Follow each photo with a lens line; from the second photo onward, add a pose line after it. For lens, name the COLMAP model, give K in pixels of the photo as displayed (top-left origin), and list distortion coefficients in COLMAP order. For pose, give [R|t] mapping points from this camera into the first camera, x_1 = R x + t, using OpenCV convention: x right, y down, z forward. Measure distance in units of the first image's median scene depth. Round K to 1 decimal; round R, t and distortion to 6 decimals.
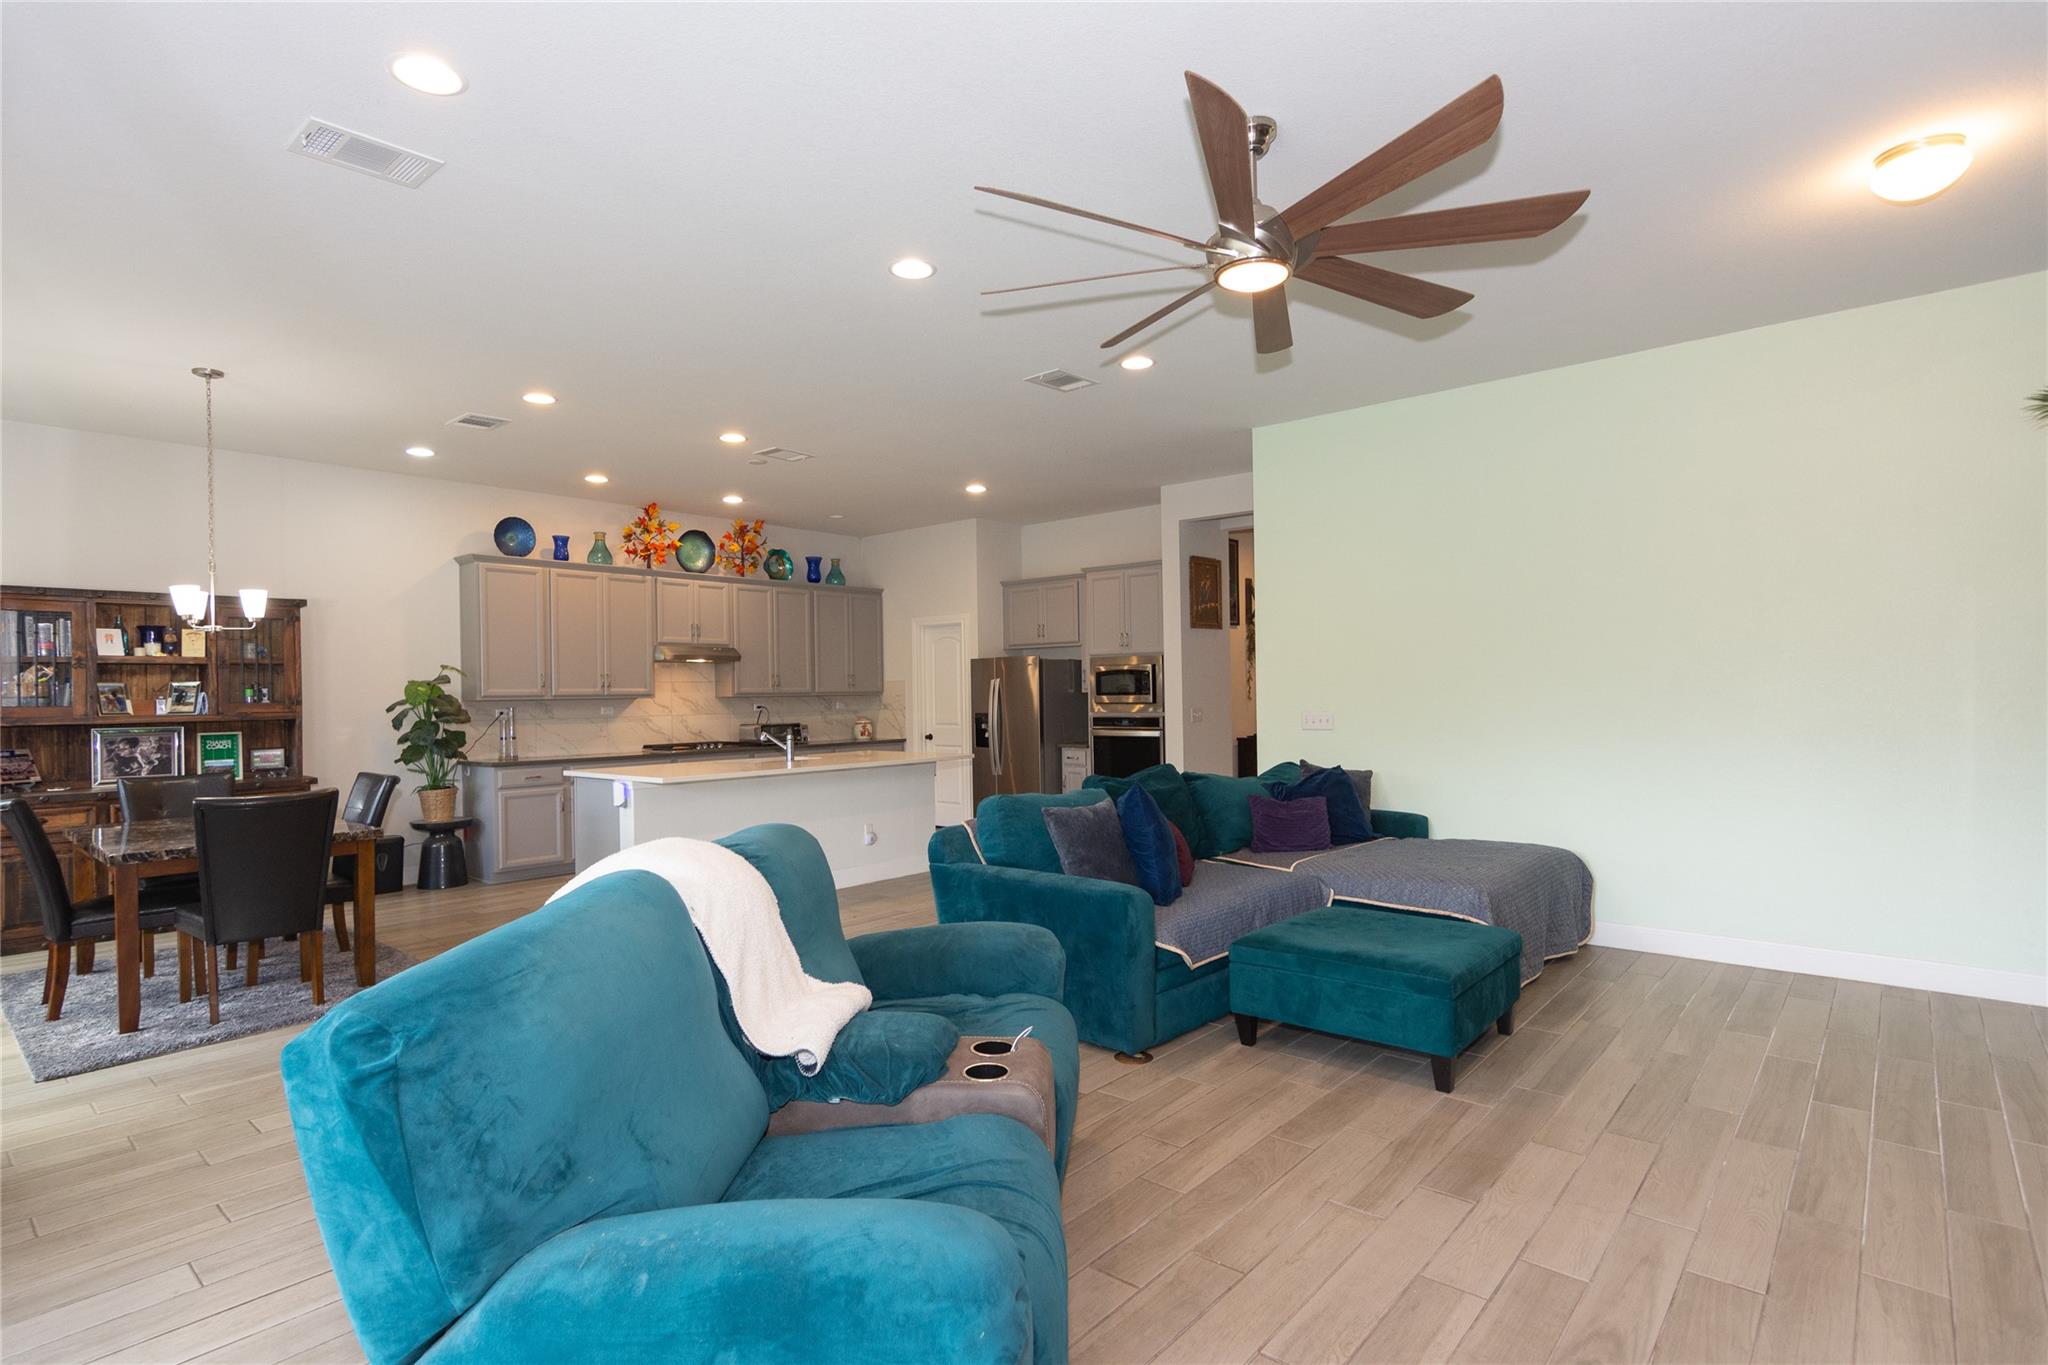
lens RADIAL K [[1019.9, 0, 1024.0], [0, 1019.9, 682.5], [0, 0, 1]] dist [0.000050, 0.000102]
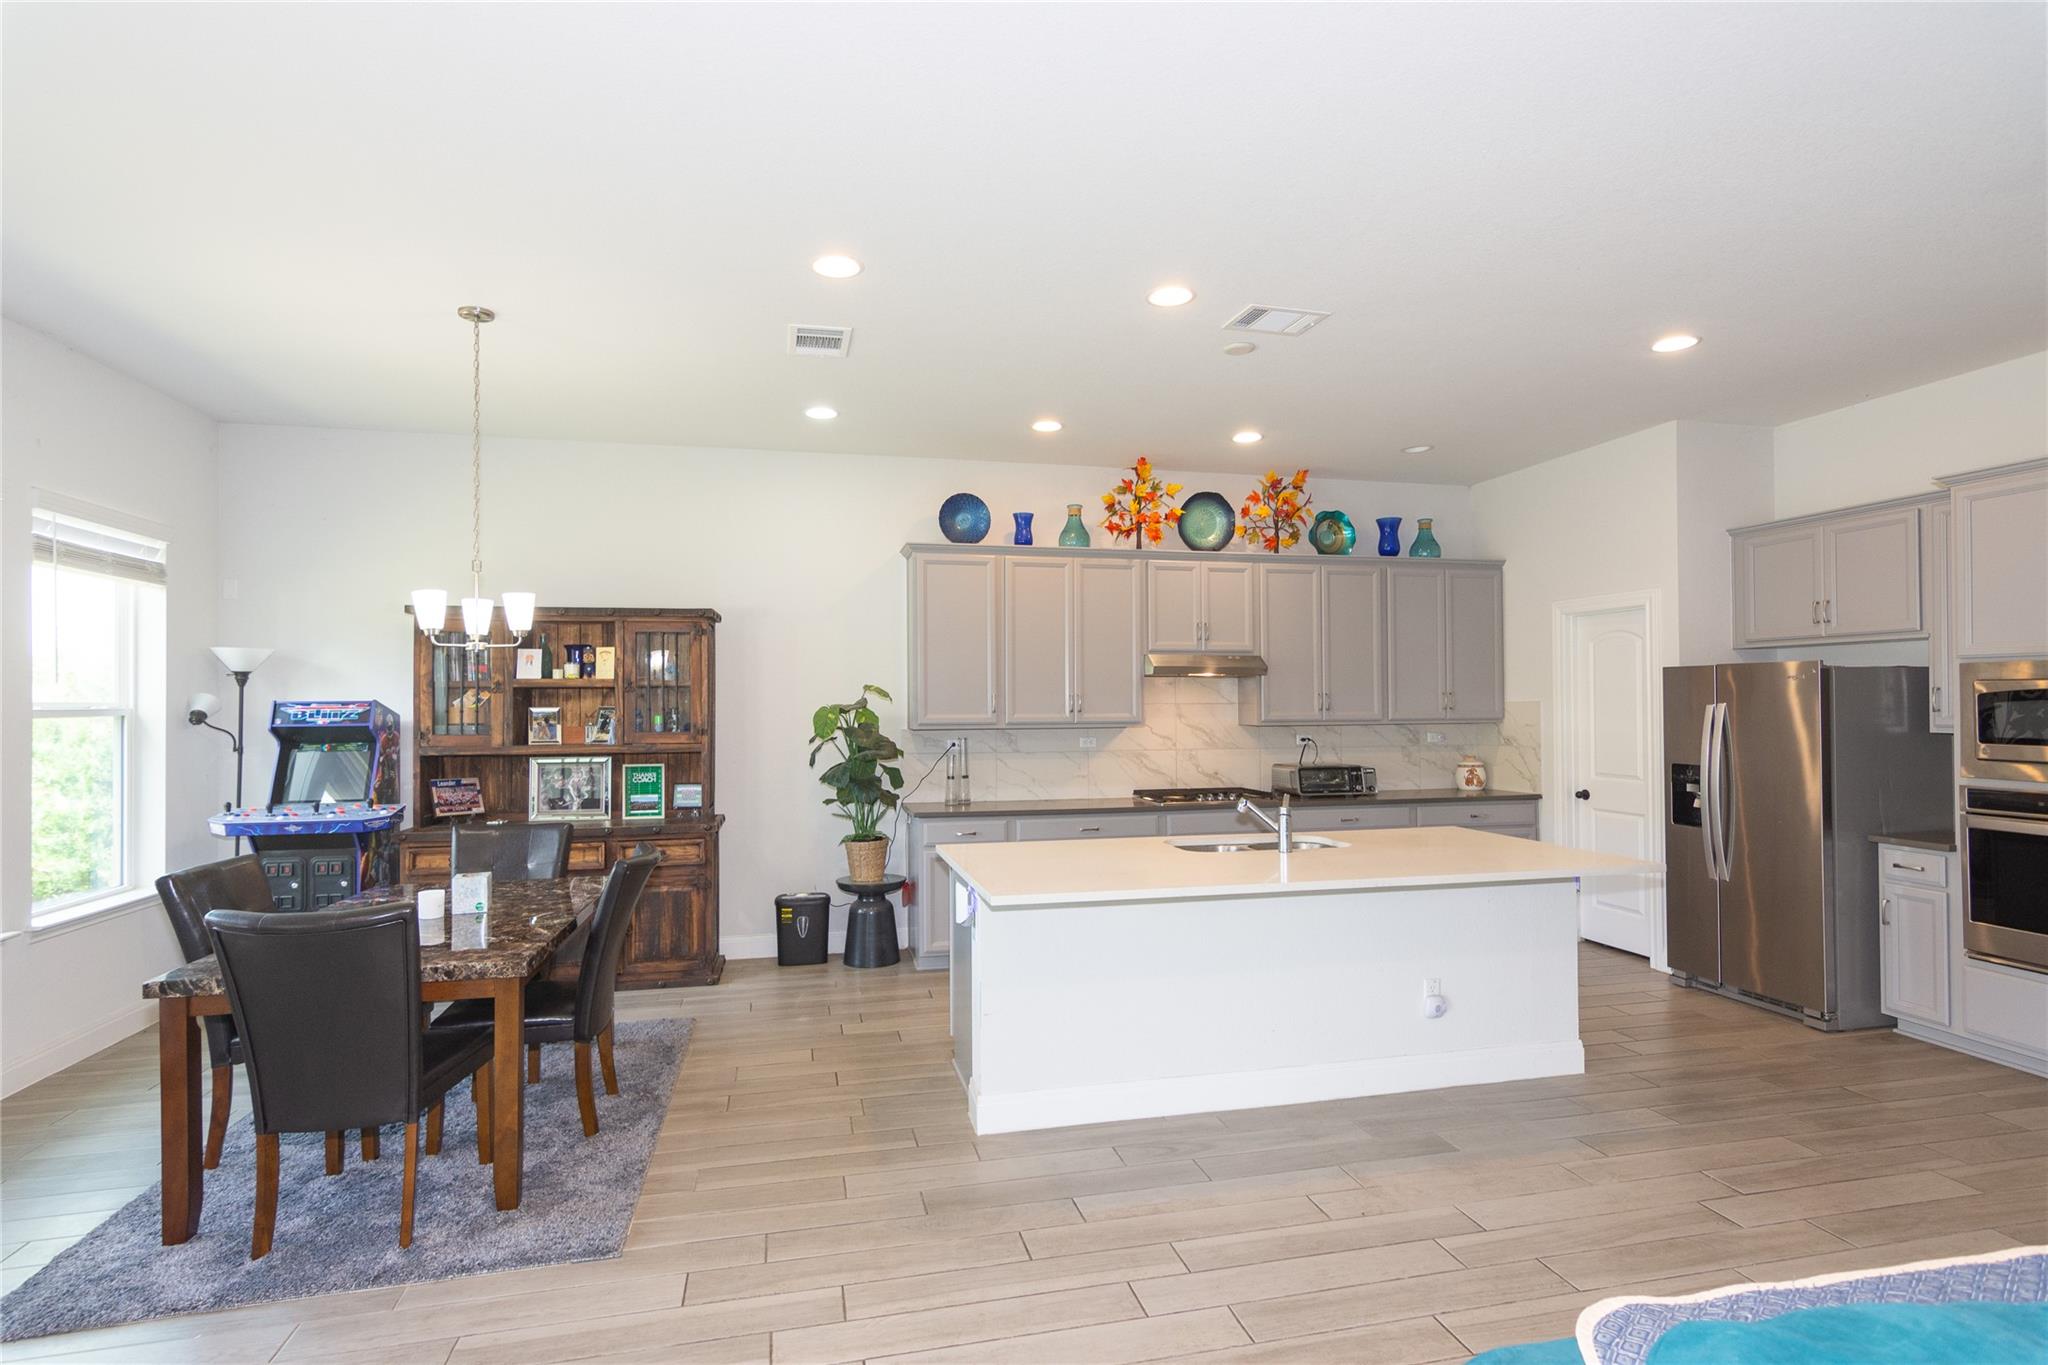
lens RADIAL K [[997.6, 0, 1020.0], [0, 997.6, 692.4], [0, 0, 1]] dist [0.000376, 0.000205]
pose [[0.807972, 0.004244, -0.589206, -0.015401], [-0.000677, 0.999980, 0.006275, -0.013493], [0.589221, -0.004672, 0.807958, 0.367023]]
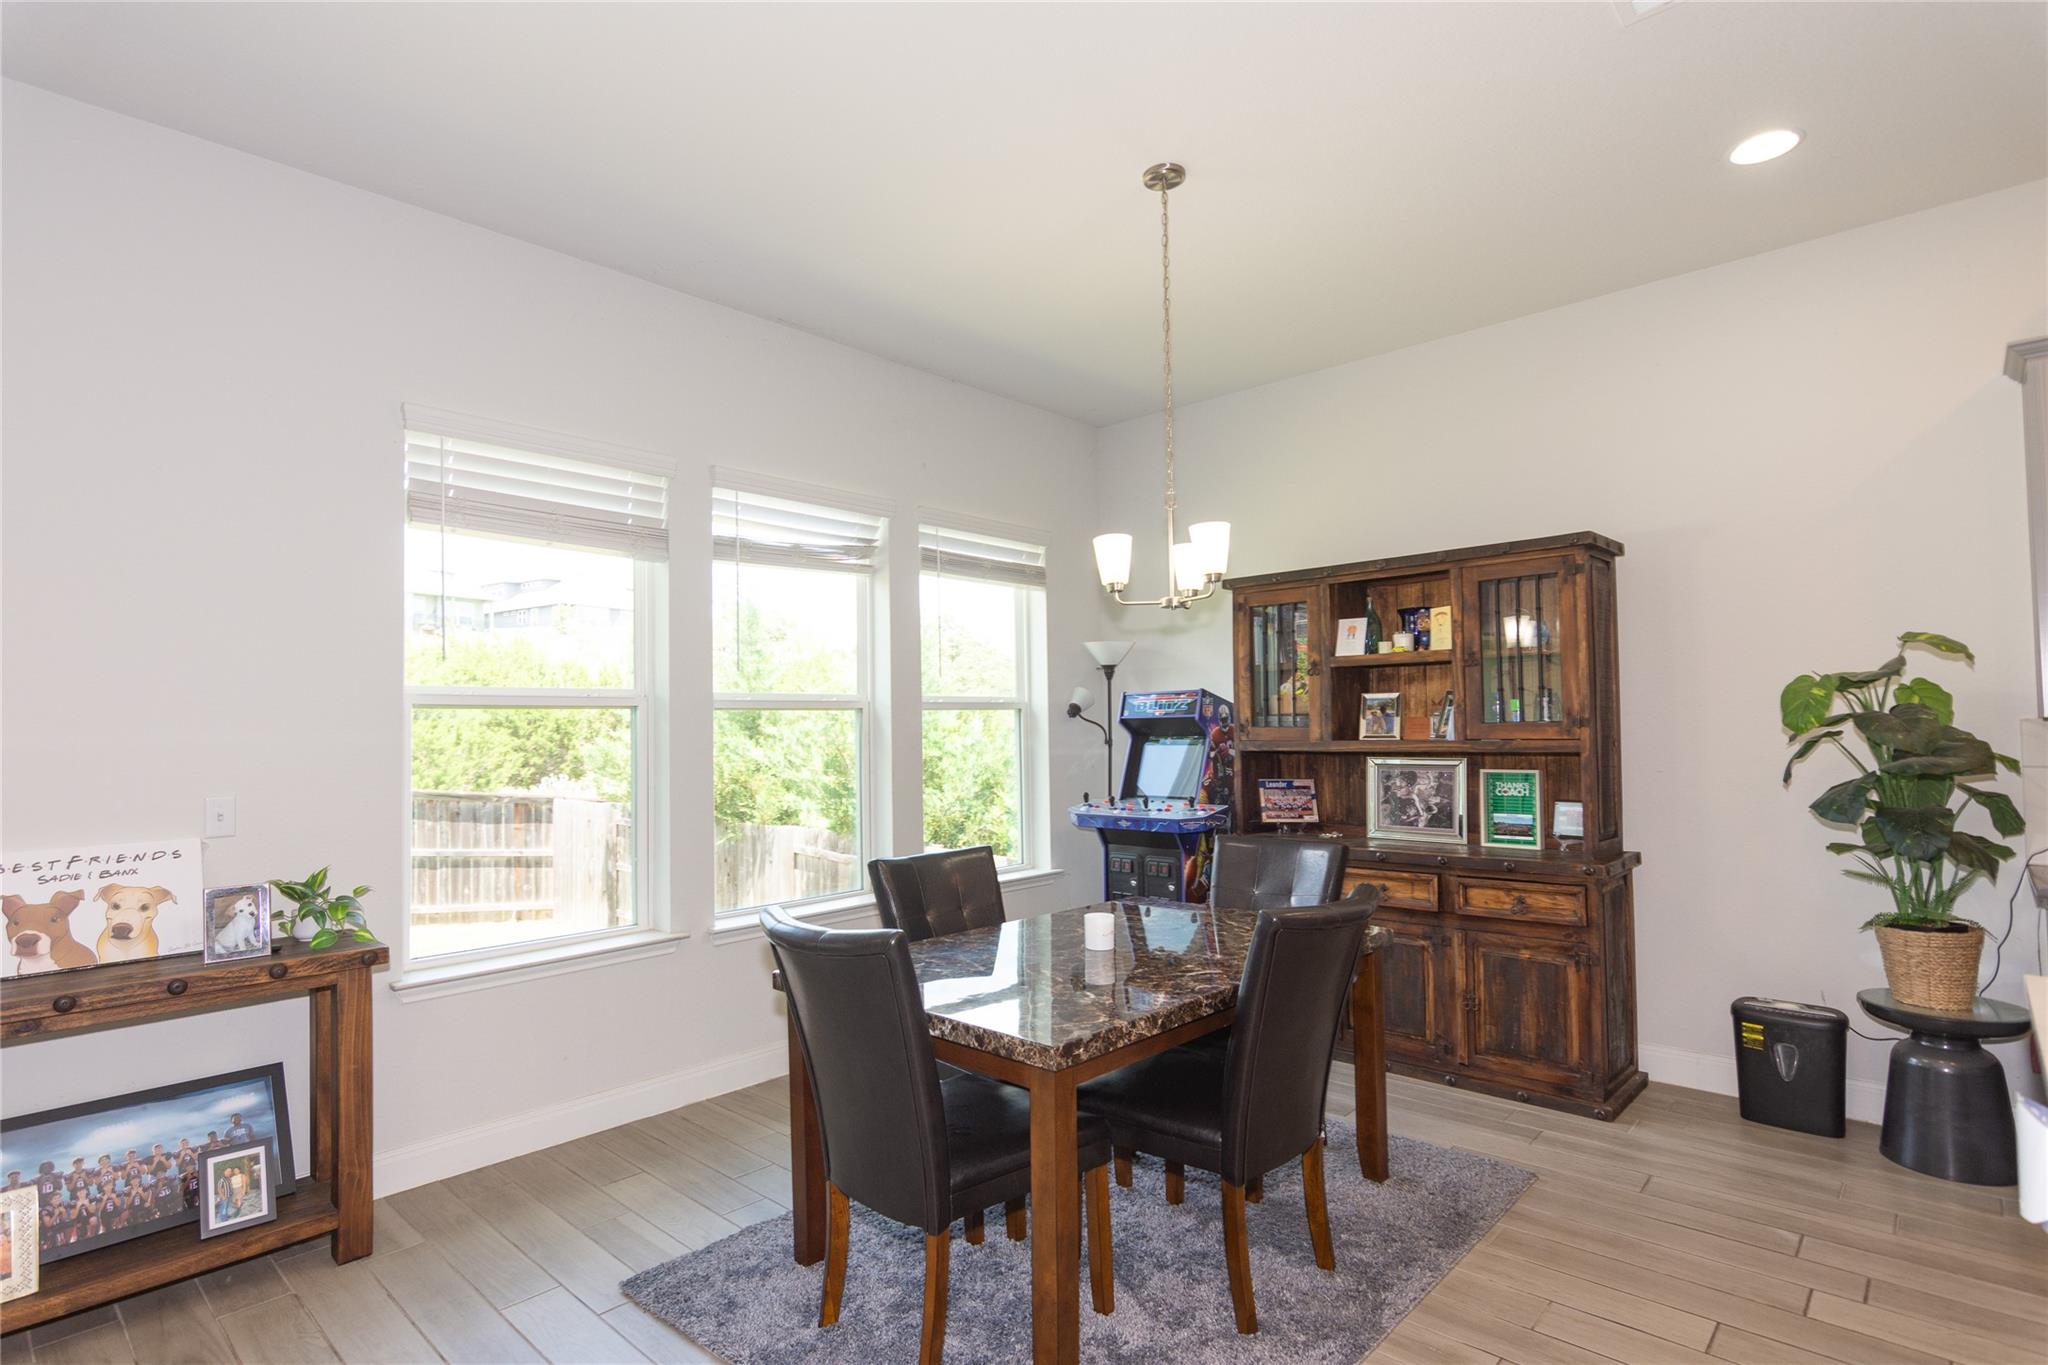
lens RADIAL K [[1028.2, 0, 1016.7], [0, 1028.2, 695.3], [0, 0, 1]] dist [-0.001066, 0.001241]
pose [[-0.033840, -0.014105, -0.999328, -0.115053], [0.027489, 0.999509, -0.015038, 0.003843], [0.999049, -0.027979, -0.033436, 0.535166]]
